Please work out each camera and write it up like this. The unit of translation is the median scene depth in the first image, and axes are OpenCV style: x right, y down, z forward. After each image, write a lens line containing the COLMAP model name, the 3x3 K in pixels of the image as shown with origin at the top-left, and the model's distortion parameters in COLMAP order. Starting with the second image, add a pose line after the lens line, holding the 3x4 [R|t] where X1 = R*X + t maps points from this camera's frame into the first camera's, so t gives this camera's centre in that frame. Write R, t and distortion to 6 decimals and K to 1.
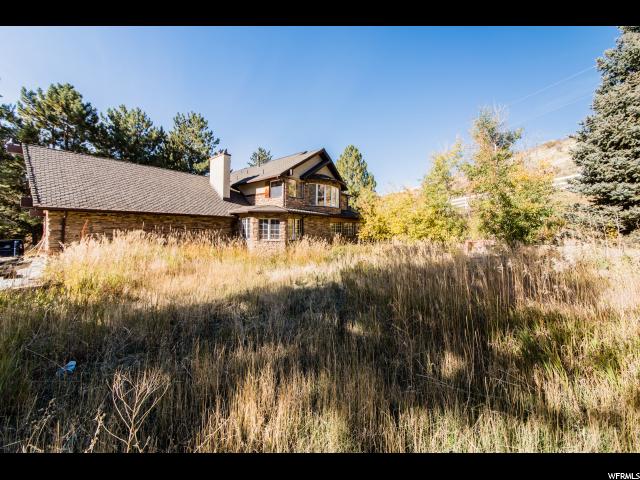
lens RADIAL K [[226.1, 0, 314.4], [0, 226.1, 214.1], [0, 0, 1]] dist [0.001122, 0.000645]
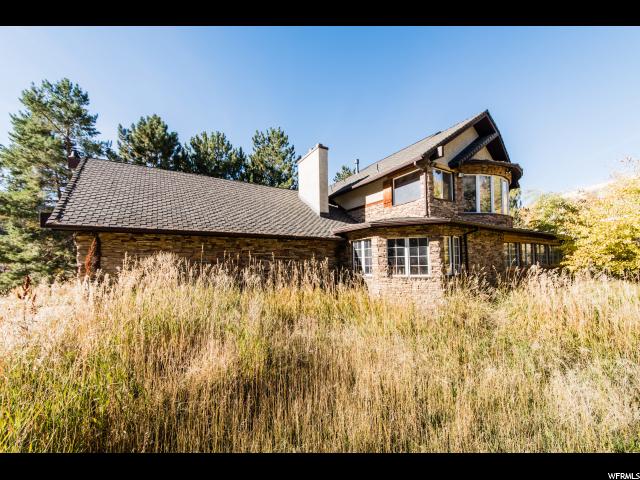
lens RADIAL K [[226.1, 0, 320.3], [0, 226.1, 241.9], [0, 0, 1]] dist [0.001122, 0.000645]
pose [[0.958843, -0.053959, -0.278763, -0.218349], [0.045047, 0.998251, -0.038283, 0.038263], [0.280341, 0.024150, 0.959597, 0.358313]]
